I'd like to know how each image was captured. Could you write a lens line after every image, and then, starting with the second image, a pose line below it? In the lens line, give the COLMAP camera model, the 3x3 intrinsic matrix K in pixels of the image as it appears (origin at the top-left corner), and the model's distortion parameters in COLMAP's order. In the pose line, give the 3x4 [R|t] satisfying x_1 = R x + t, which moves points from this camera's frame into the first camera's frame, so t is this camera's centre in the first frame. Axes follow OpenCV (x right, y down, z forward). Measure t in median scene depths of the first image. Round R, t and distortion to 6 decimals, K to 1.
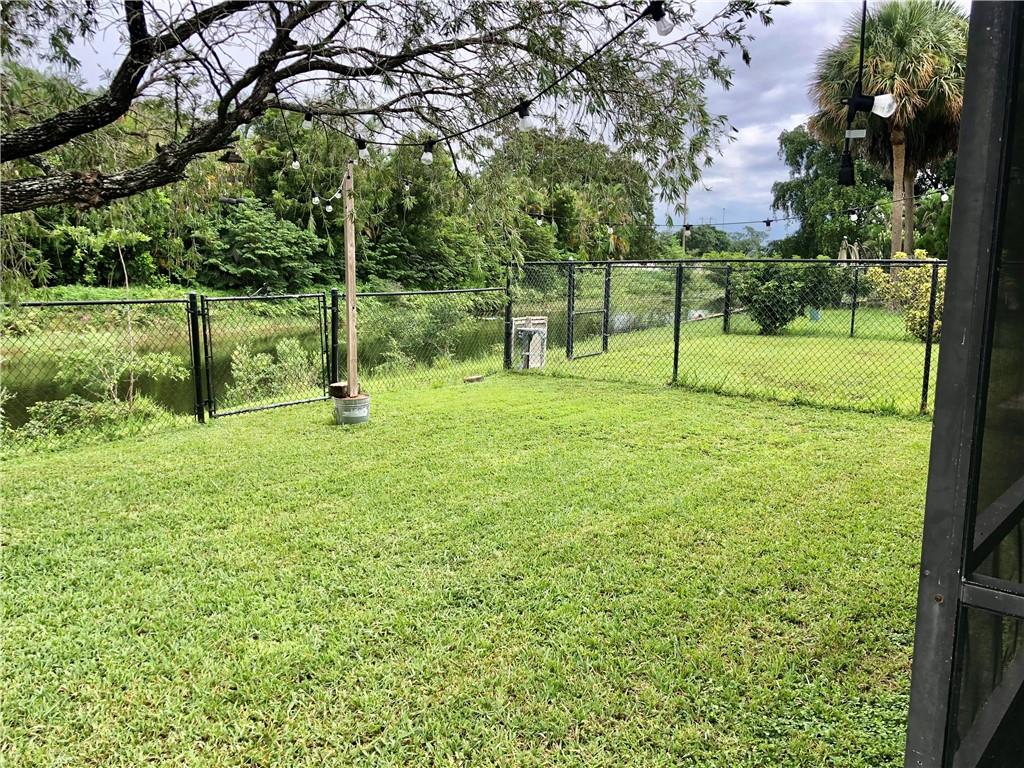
lens RADIAL K [[841.4, 0, 508.0], [0, 841.4, 383.0], [0, 0, 1]] dist [0.041647, -0.043065]
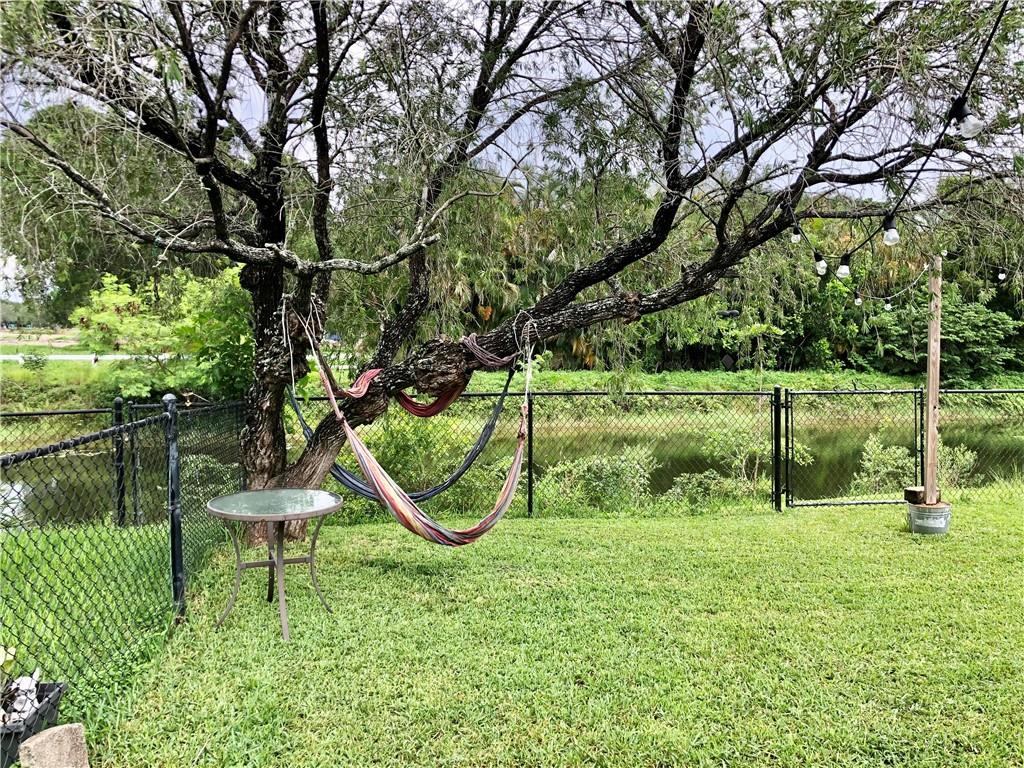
lens RADIAL K [[841.4, 0, 534.0], [0, 841.4, 394.5], [0, 0, 1]] dist [0.041647, -0.043065]
pose [[0.711198, 0.038448, -0.701940, 0.138521], [-0.094546, 0.994663, -0.041312, -0.021656], [0.696605, 0.095747, 0.711037, 0.031120]]
